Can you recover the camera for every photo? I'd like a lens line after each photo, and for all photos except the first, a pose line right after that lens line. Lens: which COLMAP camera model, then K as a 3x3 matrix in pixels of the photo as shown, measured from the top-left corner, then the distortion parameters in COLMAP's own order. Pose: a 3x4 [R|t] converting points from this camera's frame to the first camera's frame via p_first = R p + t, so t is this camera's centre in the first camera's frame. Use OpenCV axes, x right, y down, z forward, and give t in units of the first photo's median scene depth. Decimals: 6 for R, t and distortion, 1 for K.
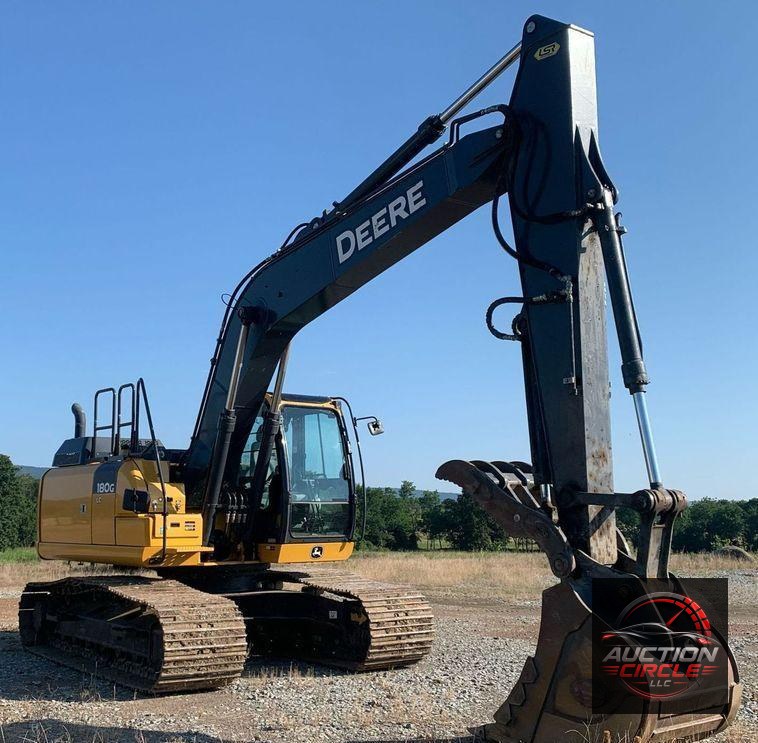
lens RADIAL K [[1010.2, 0, 339.2], [0, 1010.2, 372.6], [0, 0, 1]] dist [0.176556, -0.469324]
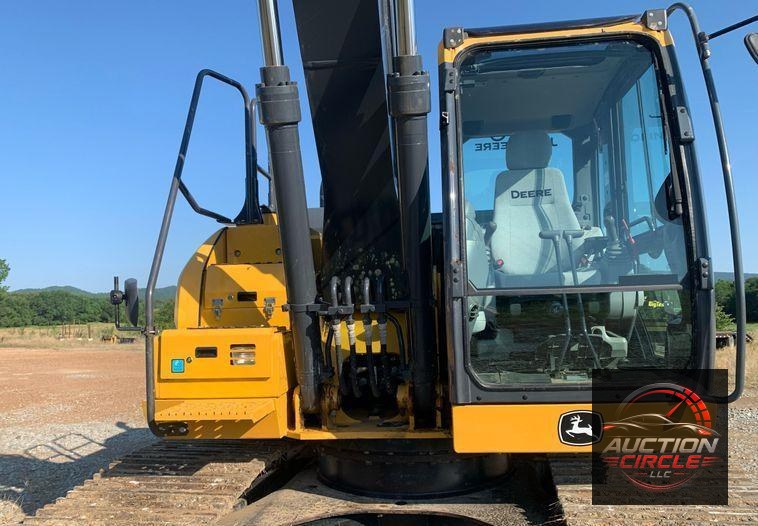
lens RADIAL K [[597.7, 0, 377.2], [0, 597.7, 279.4], [0, 0, 1]] dist [0.012122, 0.004987]
pose [[0.722835, -0.056200, -0.688731, 0.080699], [0.122874, 0.991257, 0.048072, 0.117045], [0.680008, -0.119375, 0.723421, 0.884850]]
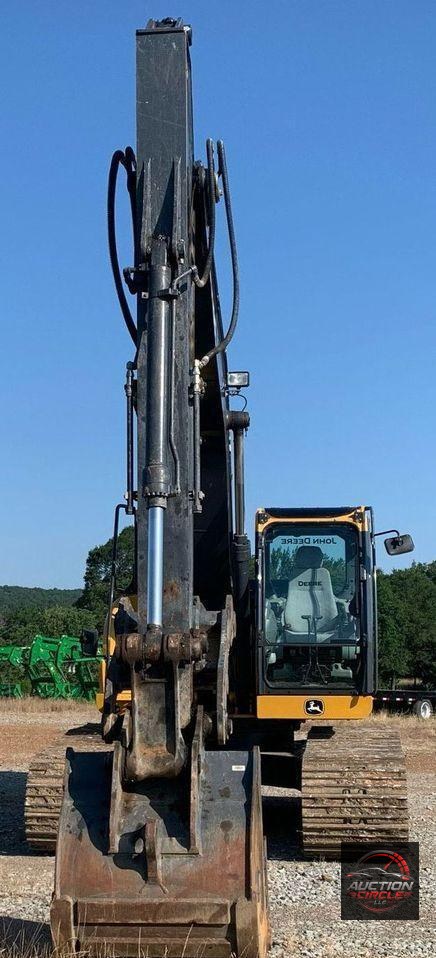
lens RADIAL K [[1339.4, 0, 157.1], [0, 1339.4, 518.9], [0, 0, 1]] dist [0.122433, -0.080027]
pose [[0.738480, -0.062338, -0.671387, 0.656008], [0.090204, 0.995900, 0.006749, 0.014532], [0.668214, -0.065546, 0.741076, 0.169299]]
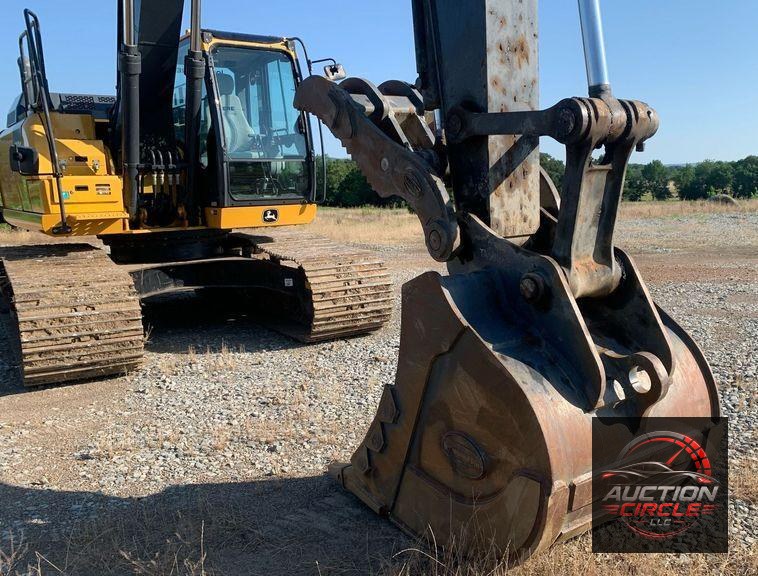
lens RADIAL K [[714.8, 0, 455.7], [0, 714.8, 307.8], [0, 0, 1]] dist [0.046714, -0.068139]
pose [[0.999704, -0.023515, 0.006231, 0.150455], [0.020415, 0.950268, 0.310764, 0.065197], [-0.013228, -0.310545, 0.950467, 0.399729]]
